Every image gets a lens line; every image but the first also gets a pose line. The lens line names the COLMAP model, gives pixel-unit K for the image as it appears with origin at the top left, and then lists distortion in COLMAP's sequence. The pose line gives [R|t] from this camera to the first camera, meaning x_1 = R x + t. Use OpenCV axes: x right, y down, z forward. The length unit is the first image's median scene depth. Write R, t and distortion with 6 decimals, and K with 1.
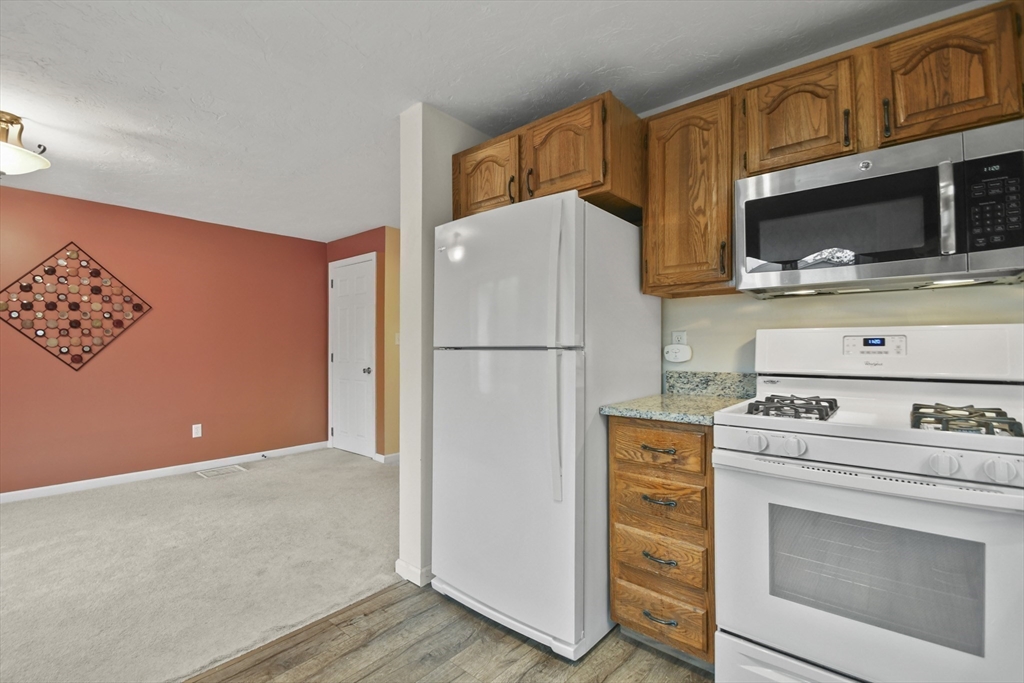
lens RADIAL K [[464.6, 0, 509.5], [0, 464.6, 341.3], [0, 0, 1]] dist [-0.001386, -0.004200]
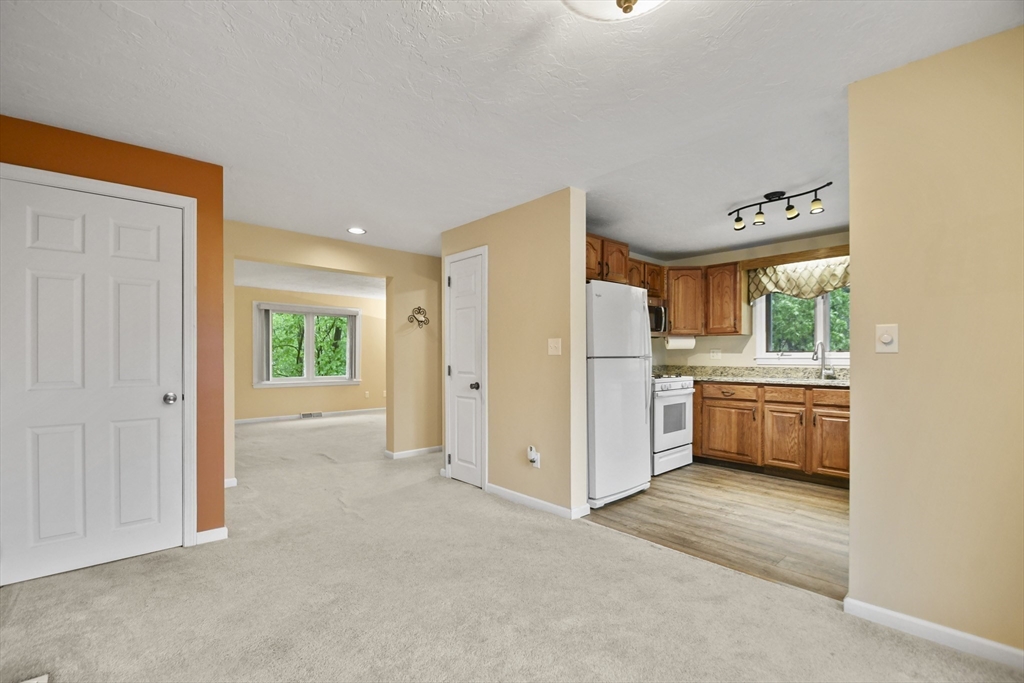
lens RADIAL K [[464.6, 0, 475.7], [0, 464.6, 357.5], [0, 0, 1]] dist [-0.001386, -0.004200]
pose [[0.135987, -0.000938, 0.990710, -1.986870], [-0.008990, 0.999957, 0.002181, 0.018115], [-0.990670, -0.009203, 0.135973, 1.321847]]
